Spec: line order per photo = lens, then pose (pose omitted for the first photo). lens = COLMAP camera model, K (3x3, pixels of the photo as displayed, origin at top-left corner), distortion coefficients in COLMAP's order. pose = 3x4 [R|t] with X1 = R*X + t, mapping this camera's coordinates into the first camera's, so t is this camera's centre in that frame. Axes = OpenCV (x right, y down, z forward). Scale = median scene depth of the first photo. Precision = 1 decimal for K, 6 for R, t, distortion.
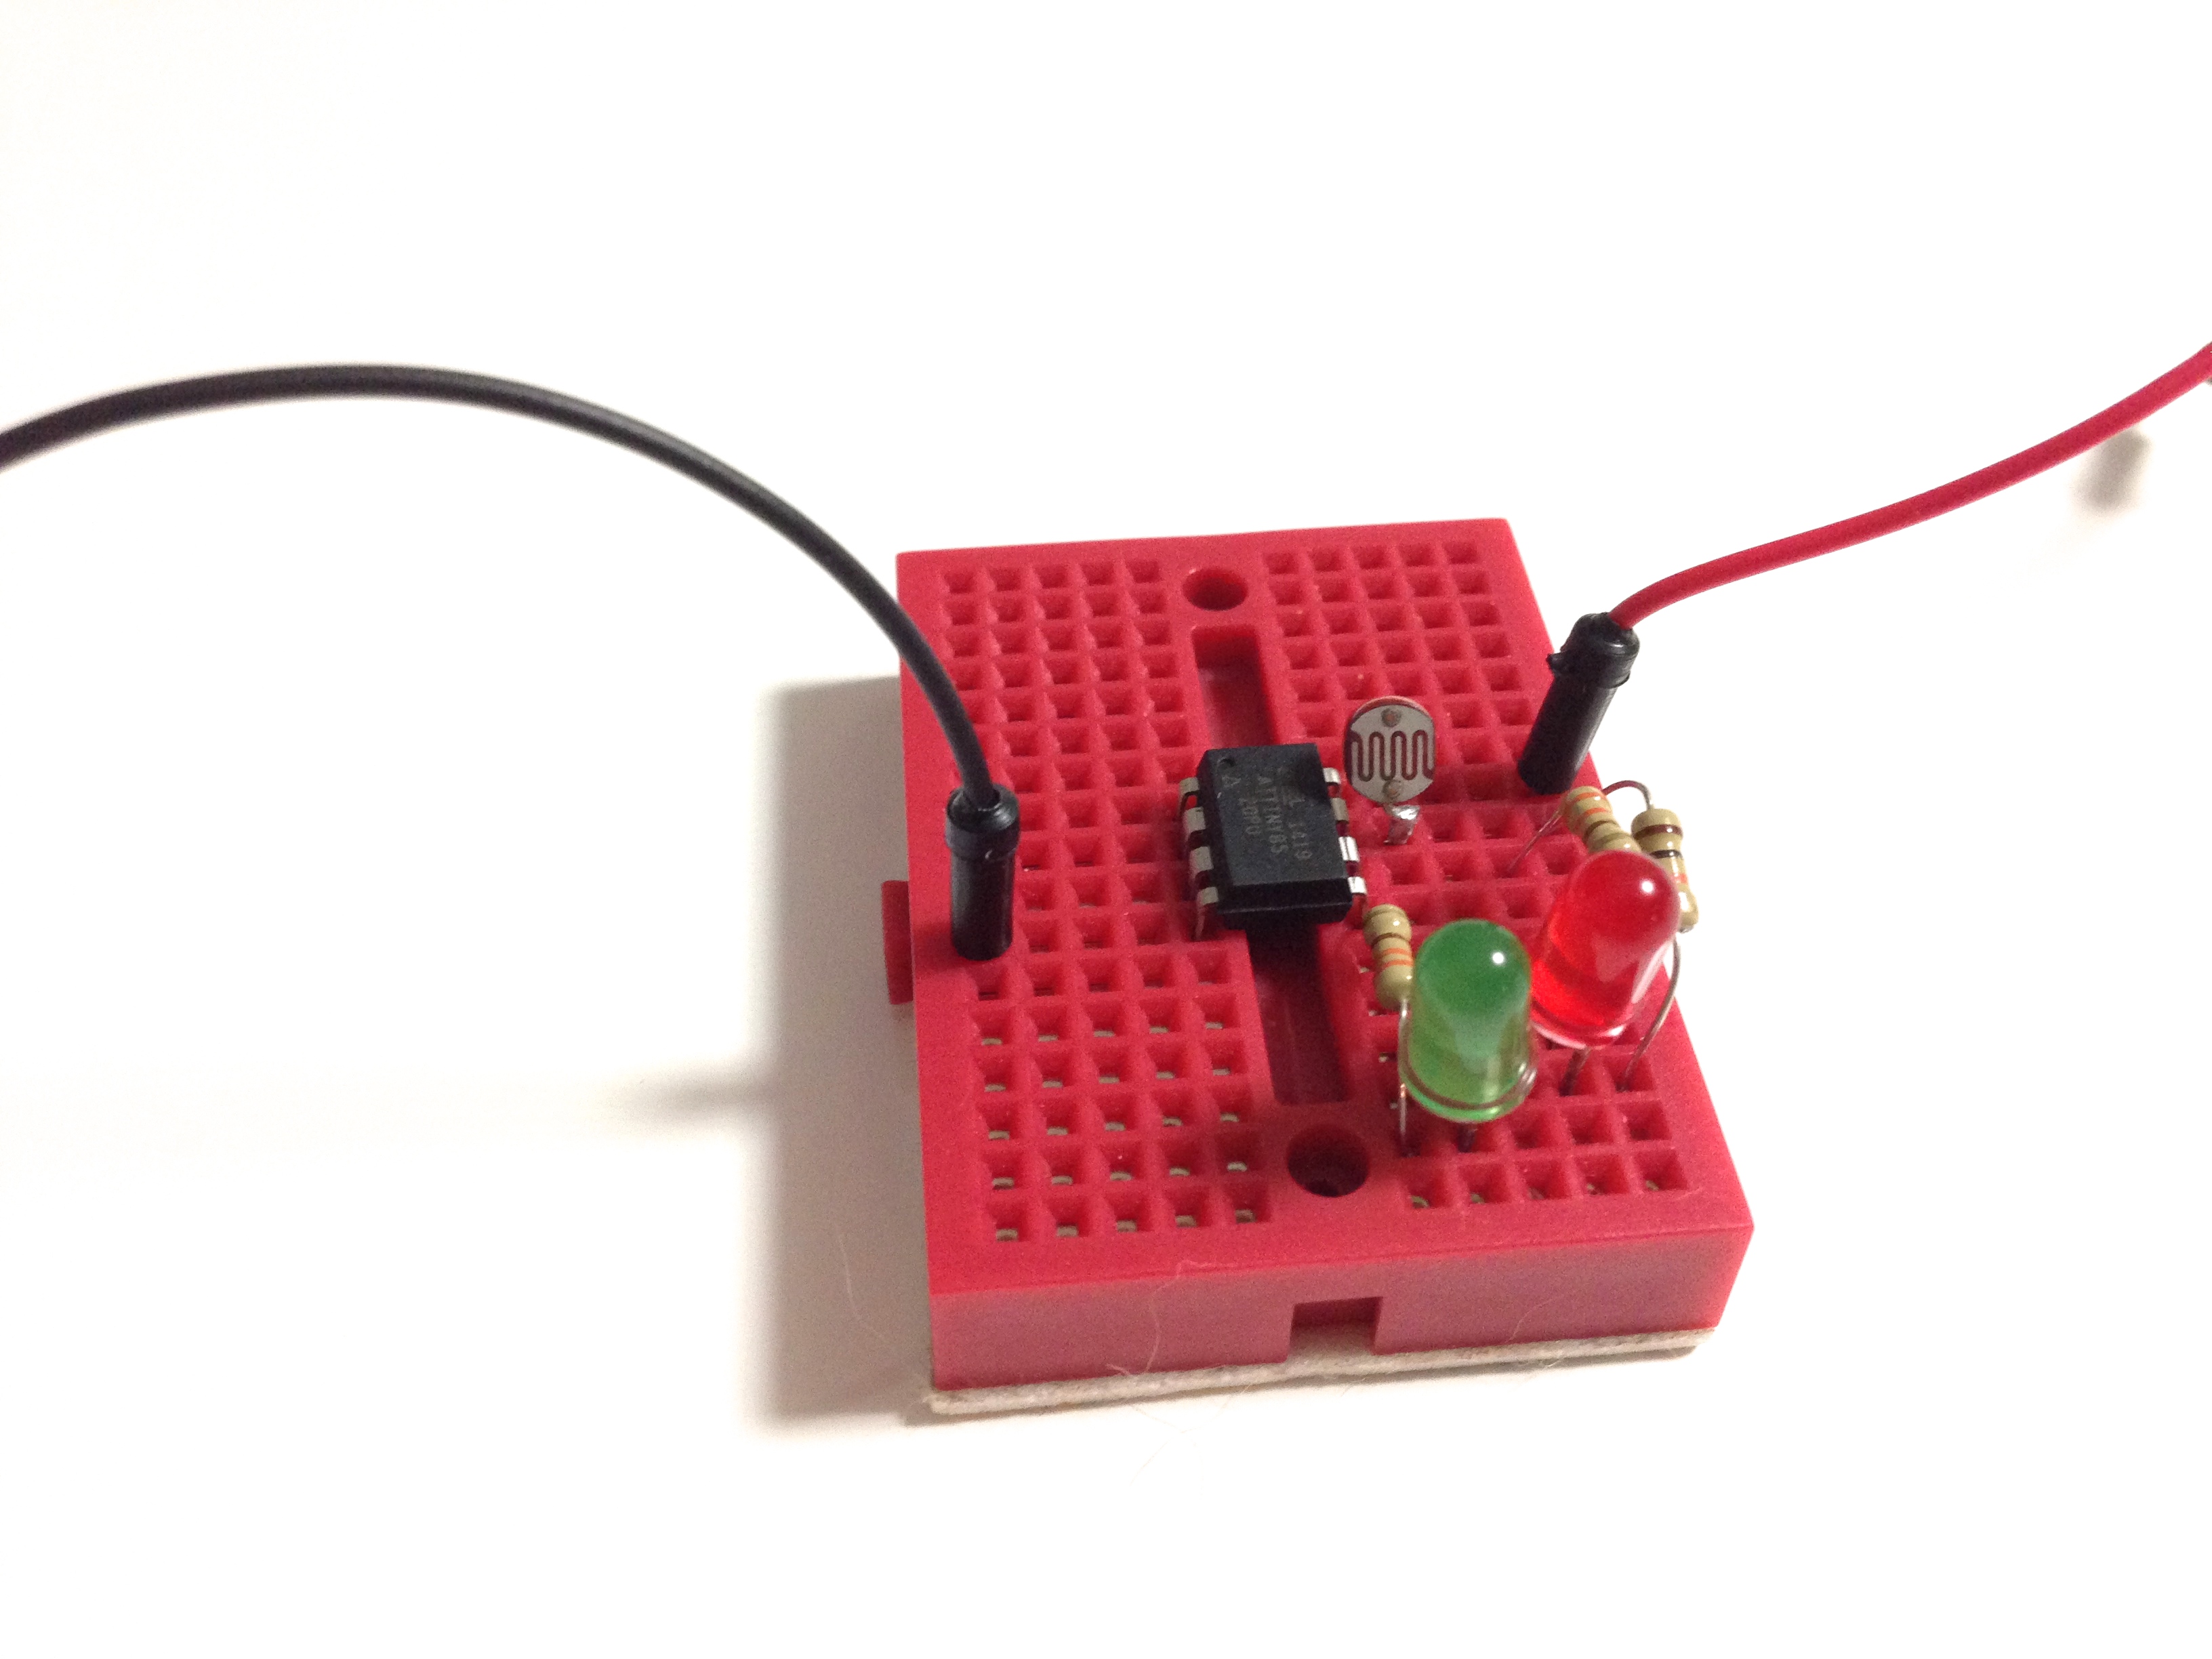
lens RADIAL K [[2111.1, 0, 1106.0], [0, 2111.1, 829.5], [0, 0, 1]] dist [-0.047168, 0.507835]
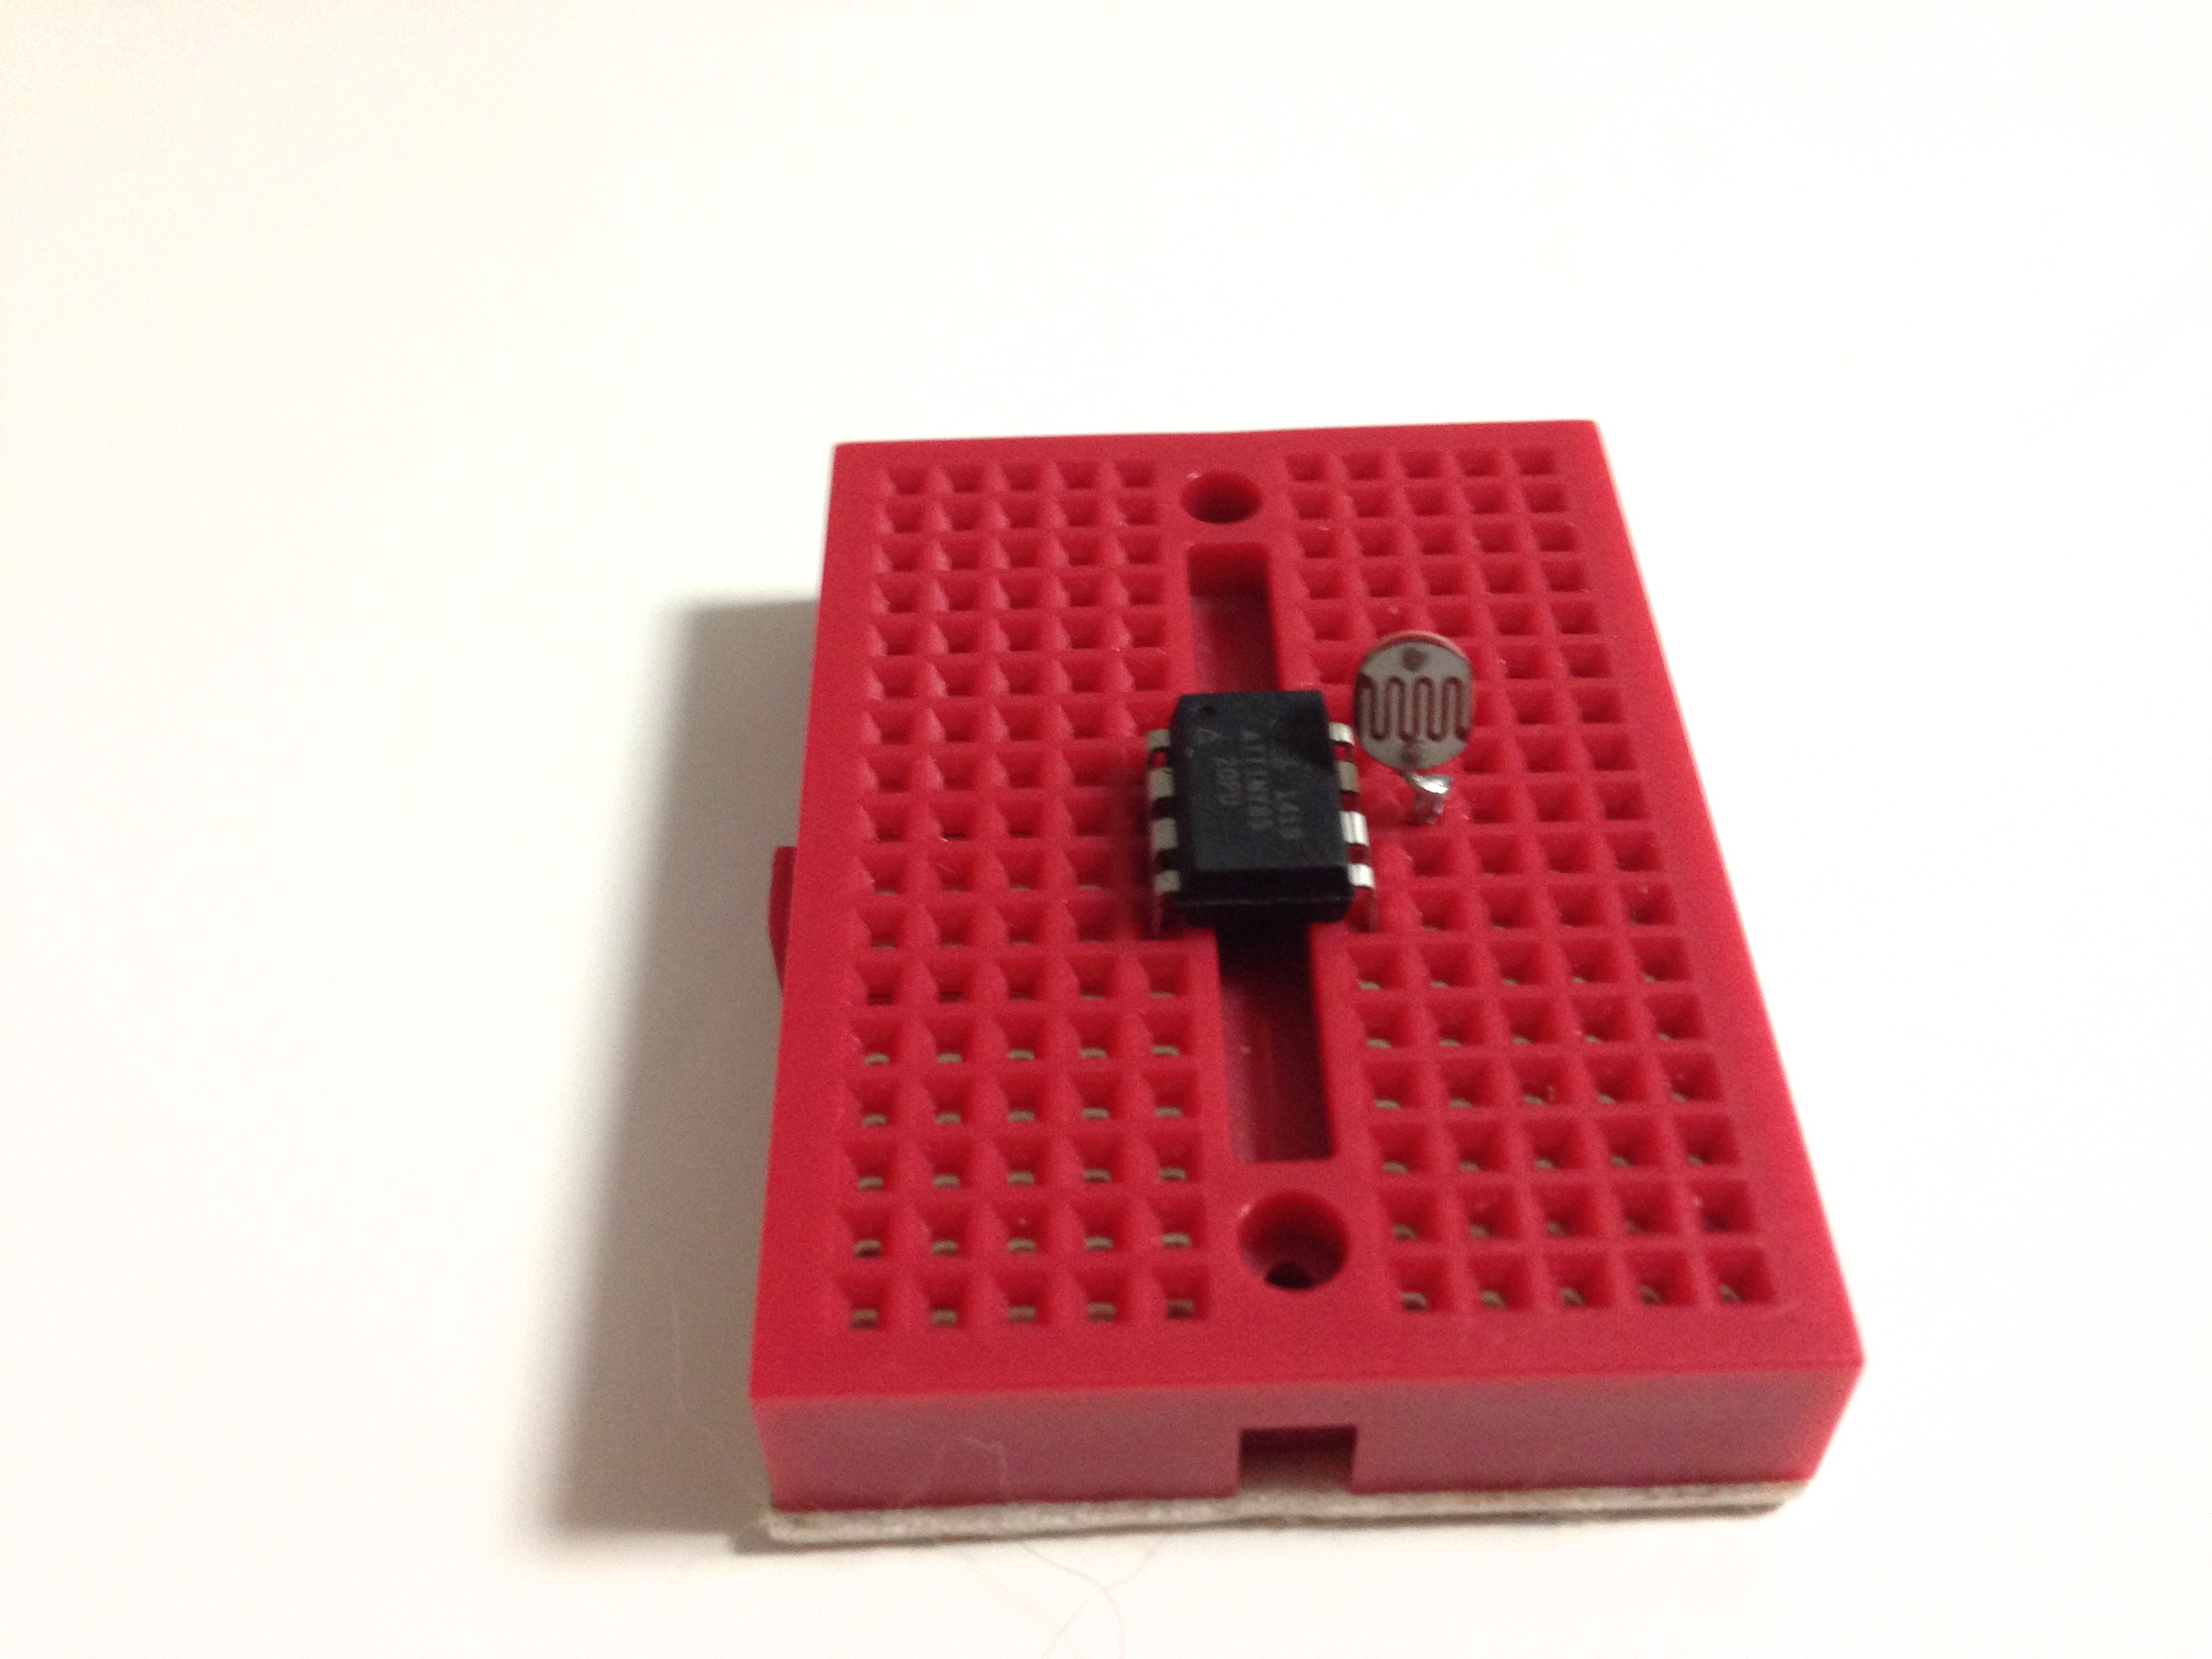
lens RADIAL K [[2137.9, 0, 1106.0], [0, 2137.9, 829.5], [0, 0, 1]] dist [0.019999, 0.014603]
pose [[0.997471, 0.037460, -0.060409, 0.072834], [-0.036463, 0.999181, 0.017528, -0.000568], [0.061016, -0.015281, 0.998020, 0.216385]]
